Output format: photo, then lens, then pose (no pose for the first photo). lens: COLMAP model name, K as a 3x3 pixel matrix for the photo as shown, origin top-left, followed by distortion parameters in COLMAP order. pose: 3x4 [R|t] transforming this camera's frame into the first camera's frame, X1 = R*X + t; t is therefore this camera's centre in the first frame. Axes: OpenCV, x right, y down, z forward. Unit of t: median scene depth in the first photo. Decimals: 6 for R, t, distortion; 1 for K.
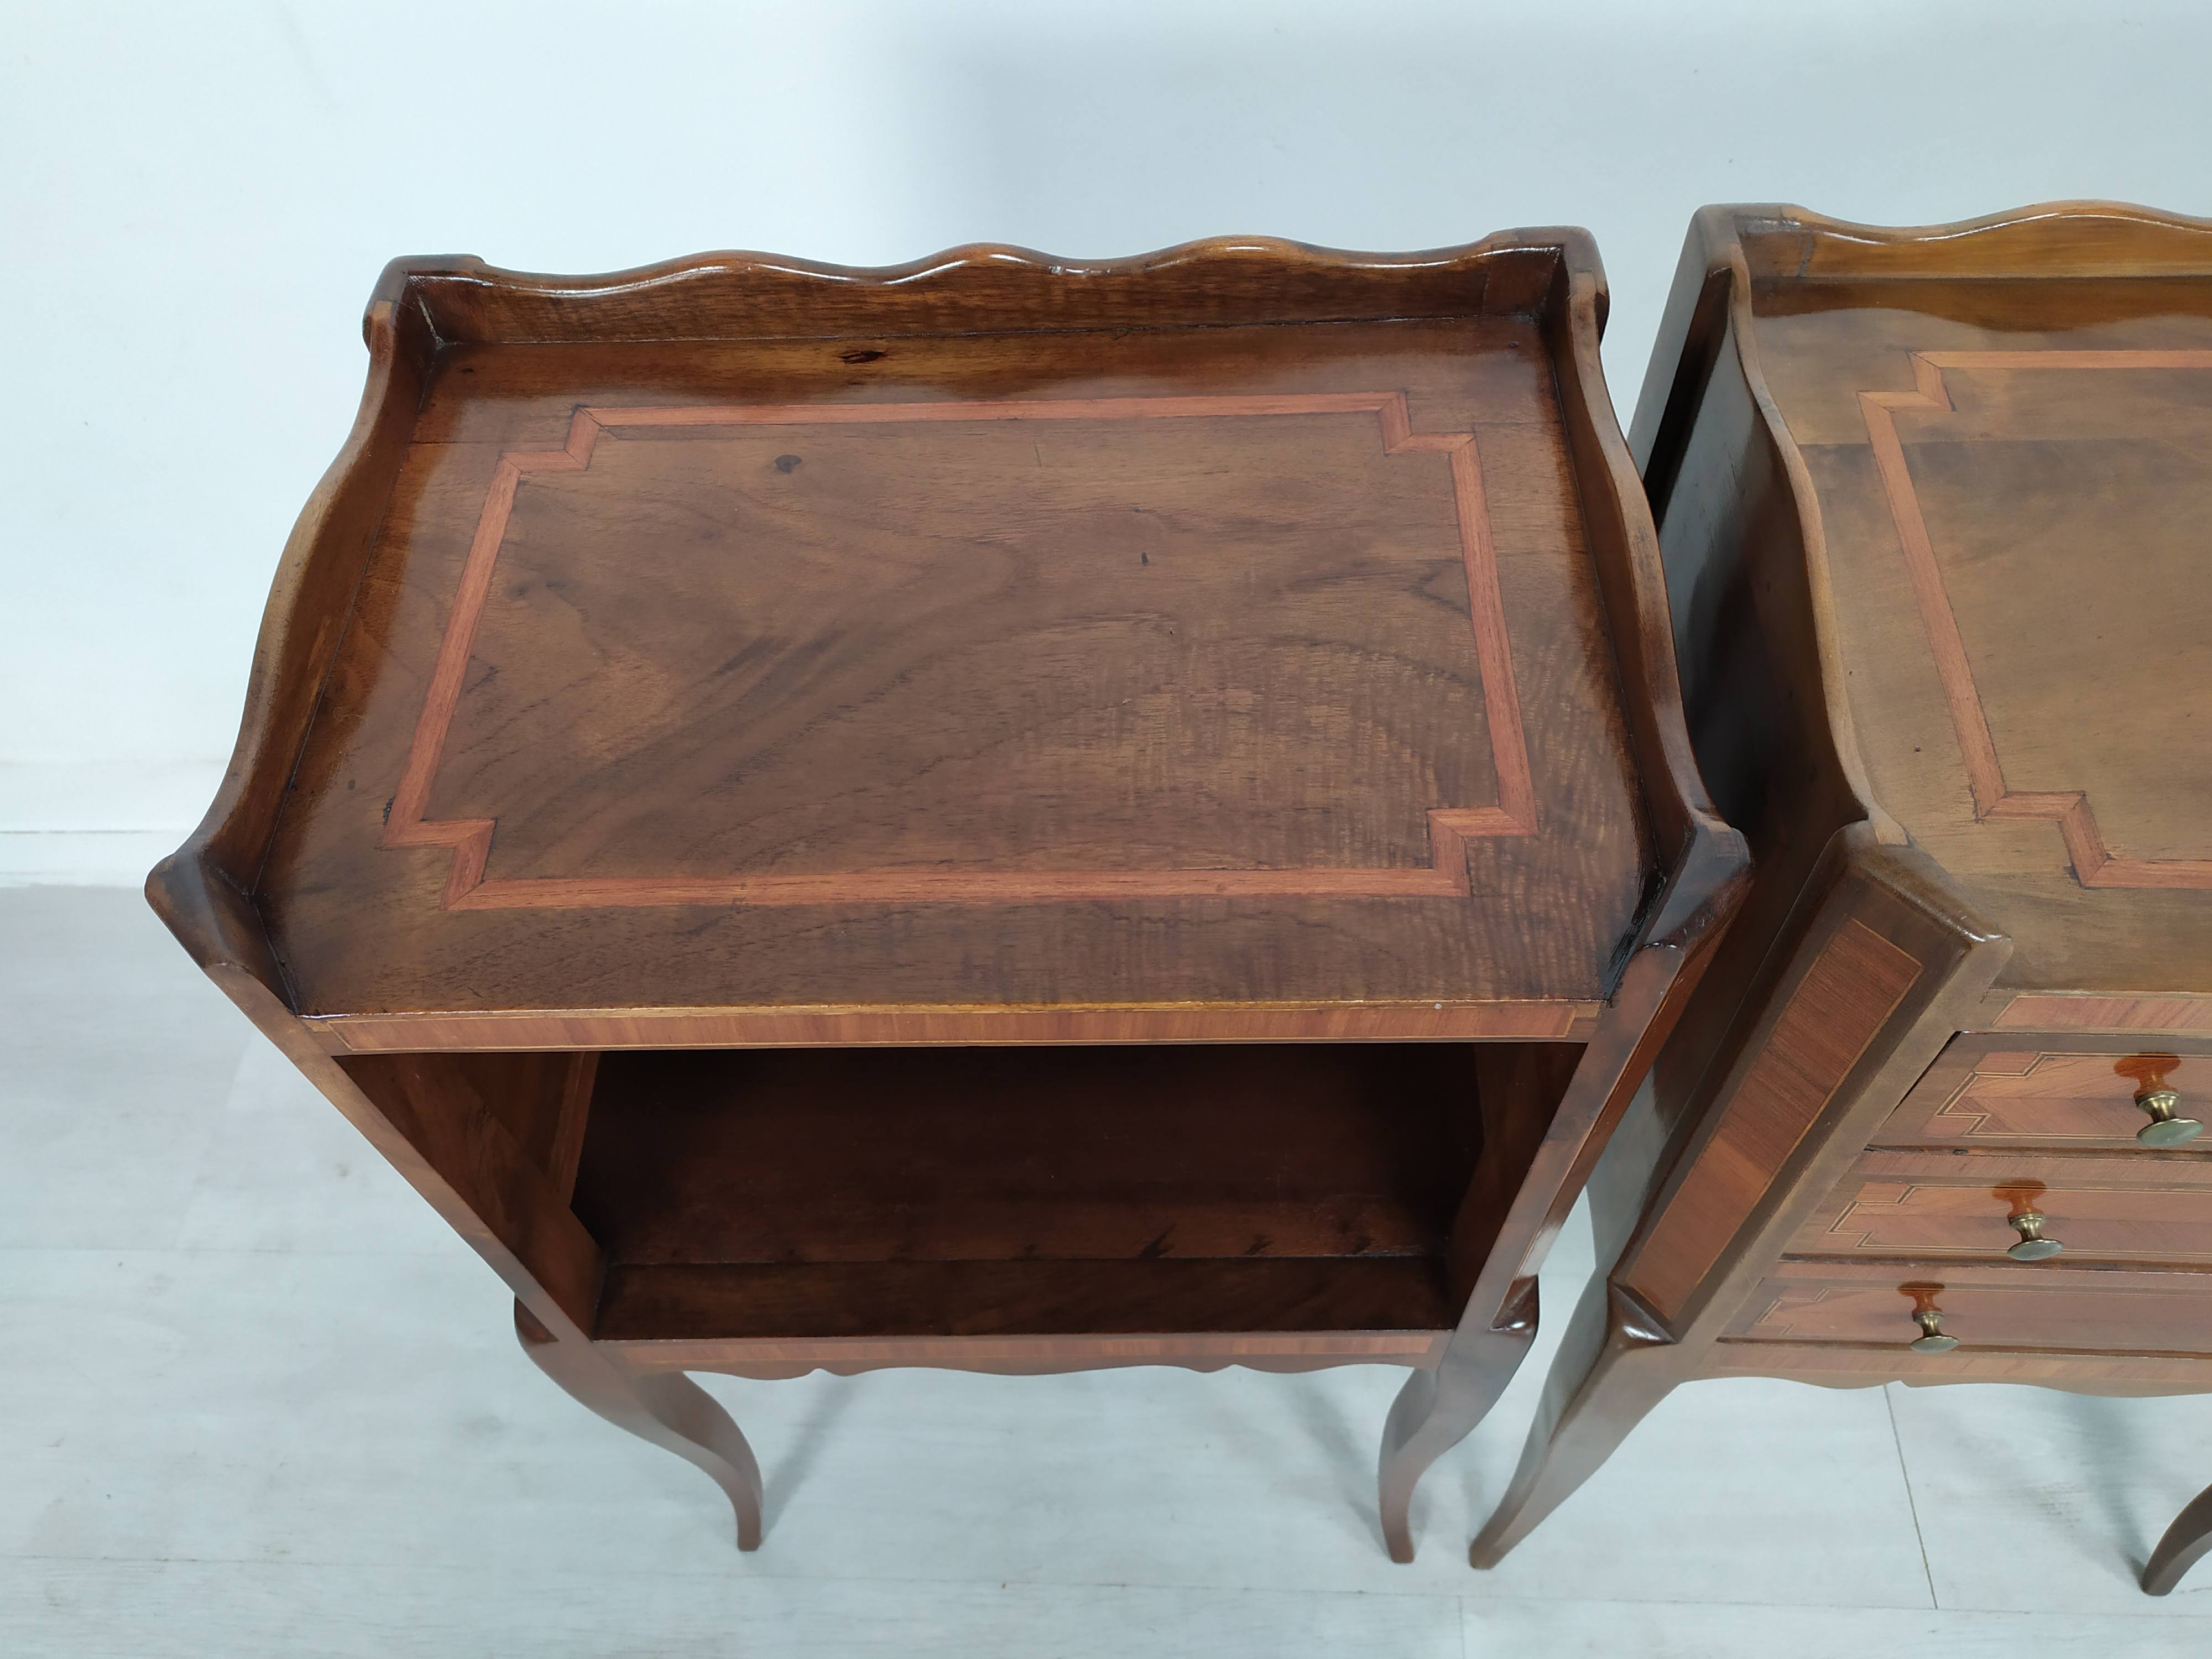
lens RADIAL K [[1660.6, 0, 1114.8], [0, 1660.6, 819.0], [0, 0, 1]] dist [0.040400, -0.033238]
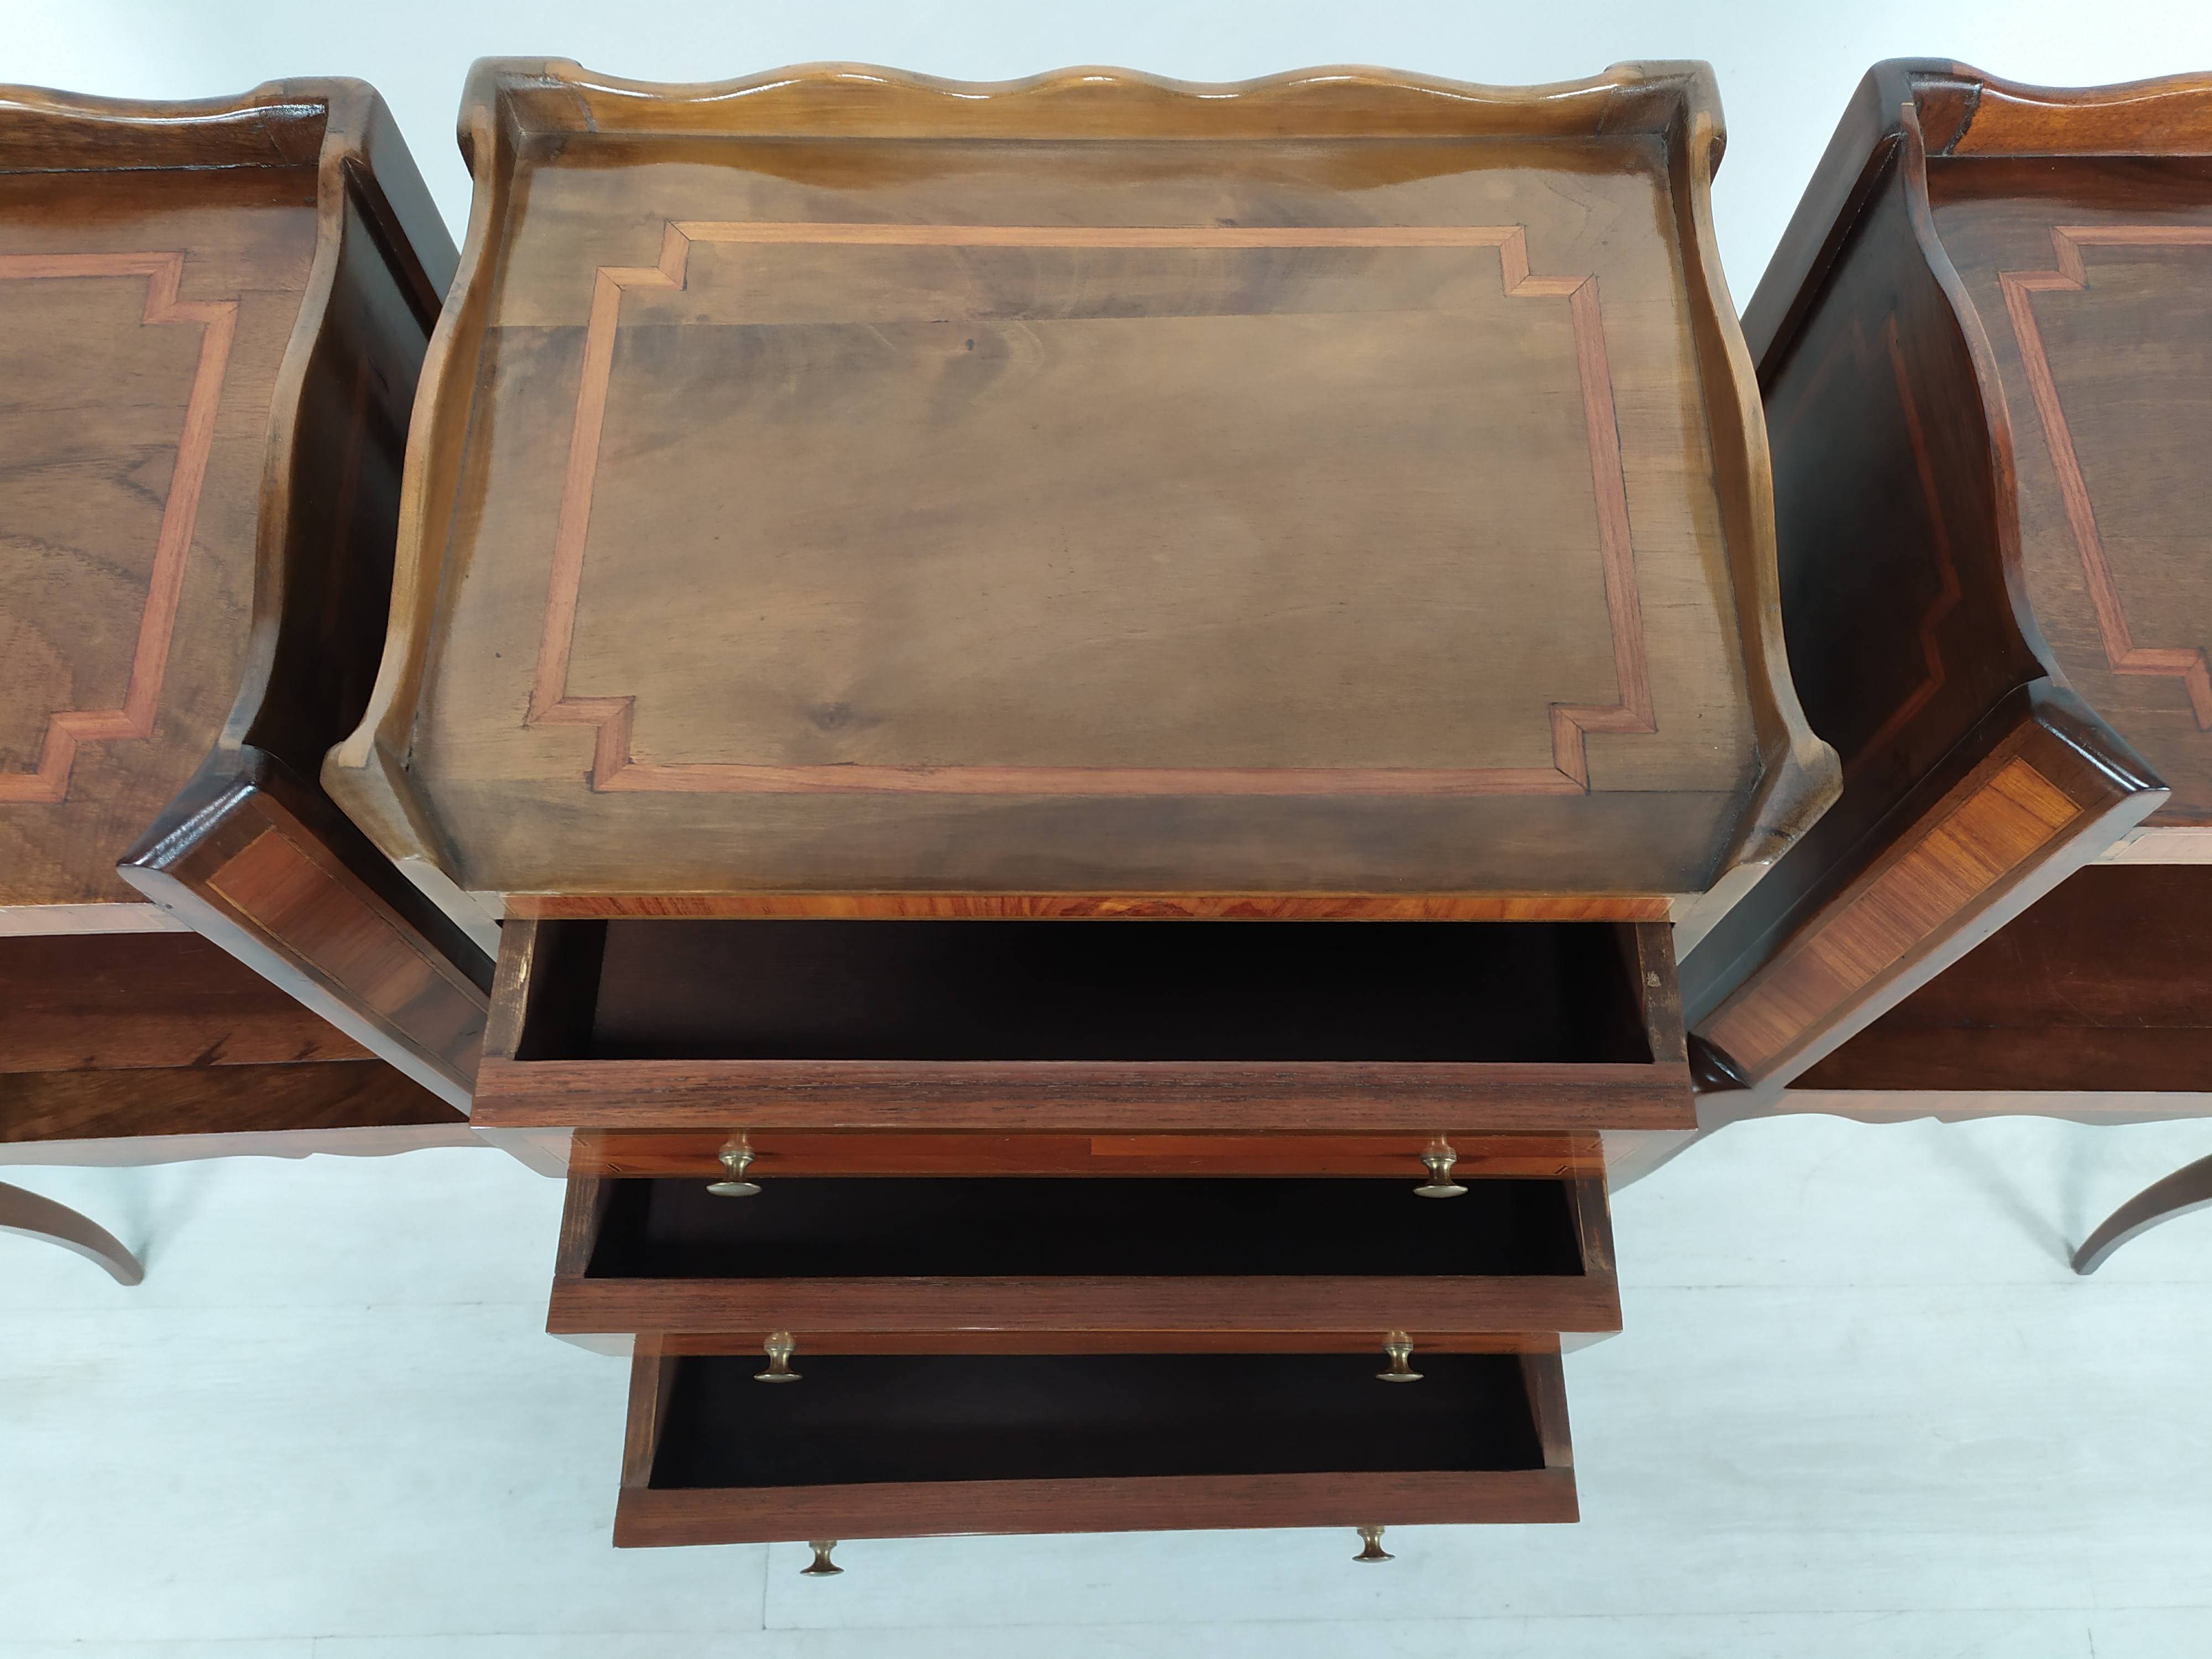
lens RADIAL K [[1660.6, 0, 1116.2], [0, 1660.6, 830.5], [0, 0, 1]] dist [0.040400, -0.033238]
pose [[0.997955, -0.020902, 0.060404, 0.700461], [0.008330, 0.979490, 0.201321, -0.124490], [-0.063373, -0.200406, 0.977661, -0.079761]]
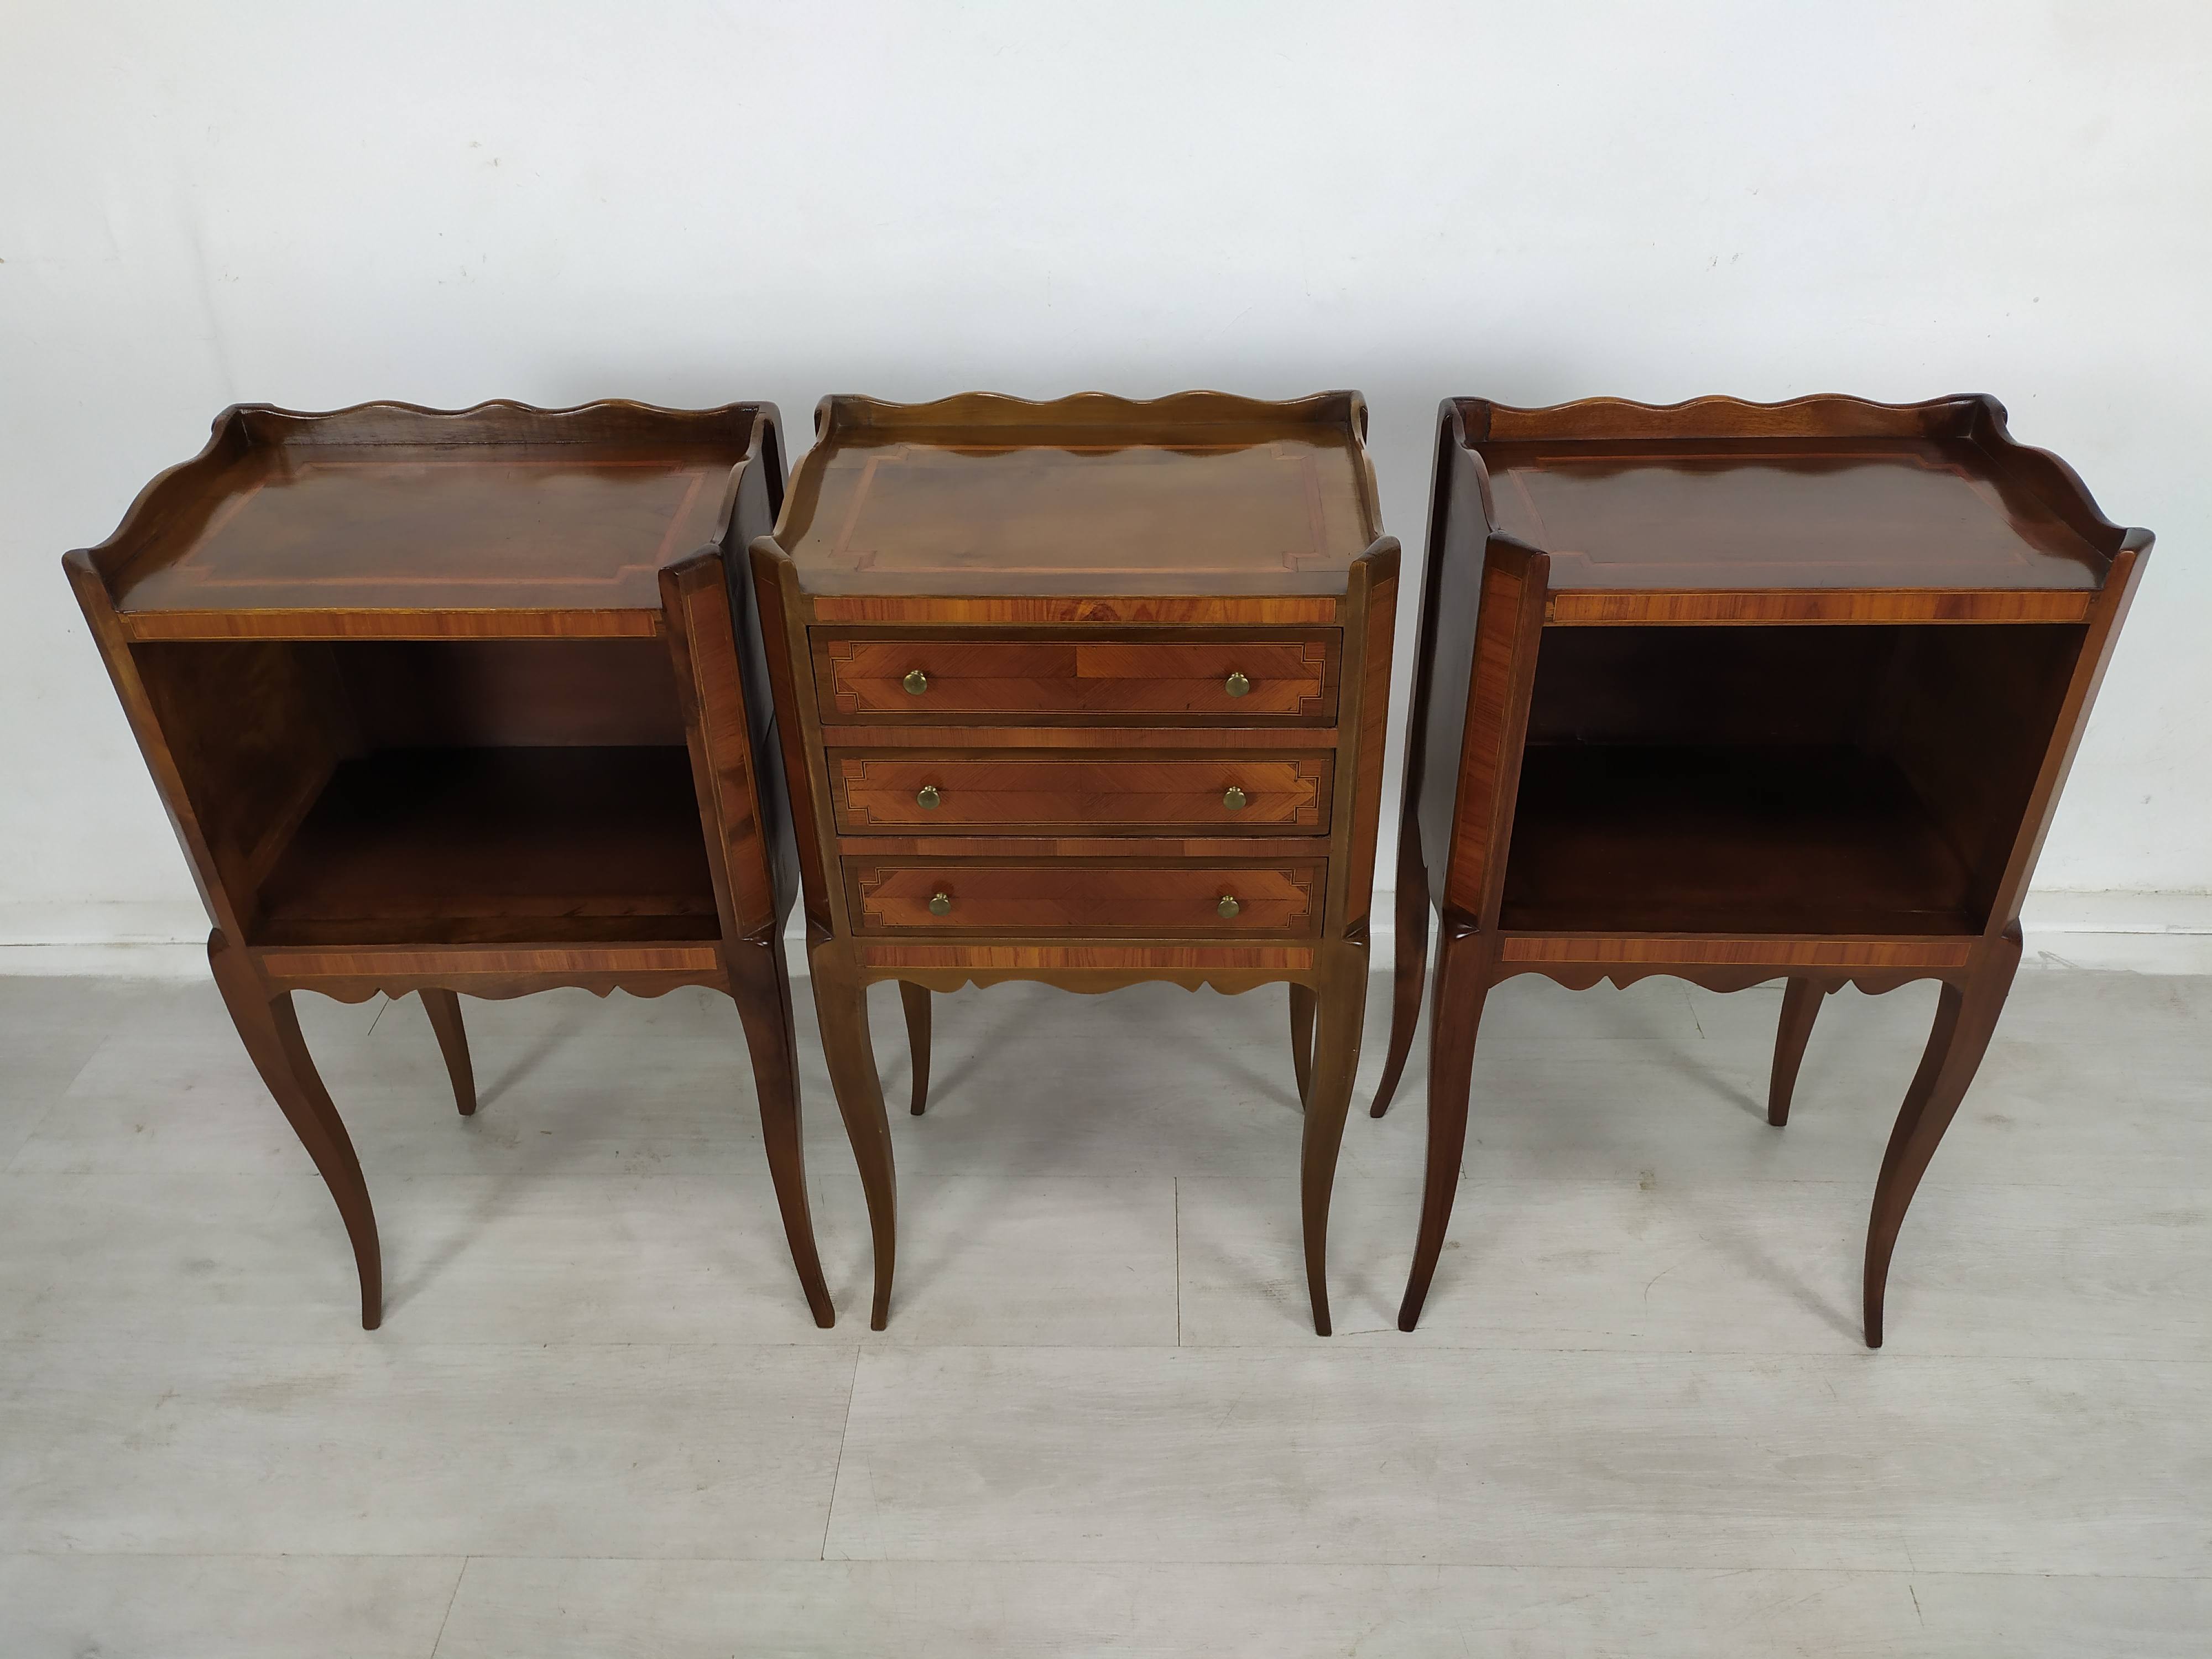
lens RADIAL K [[1660.6, 0, 1113.6], [0, 1660.6, 833.4], [0, 0, 1]] dist [0.040400, -0.033238]
pose [[0.999664, 0.010611, 0.023653, 0.742885], [-0.001981, 0.941000, -0.338400, 1.025477], [-0.025848, 0.338240, 0.940705, -0.997610]]
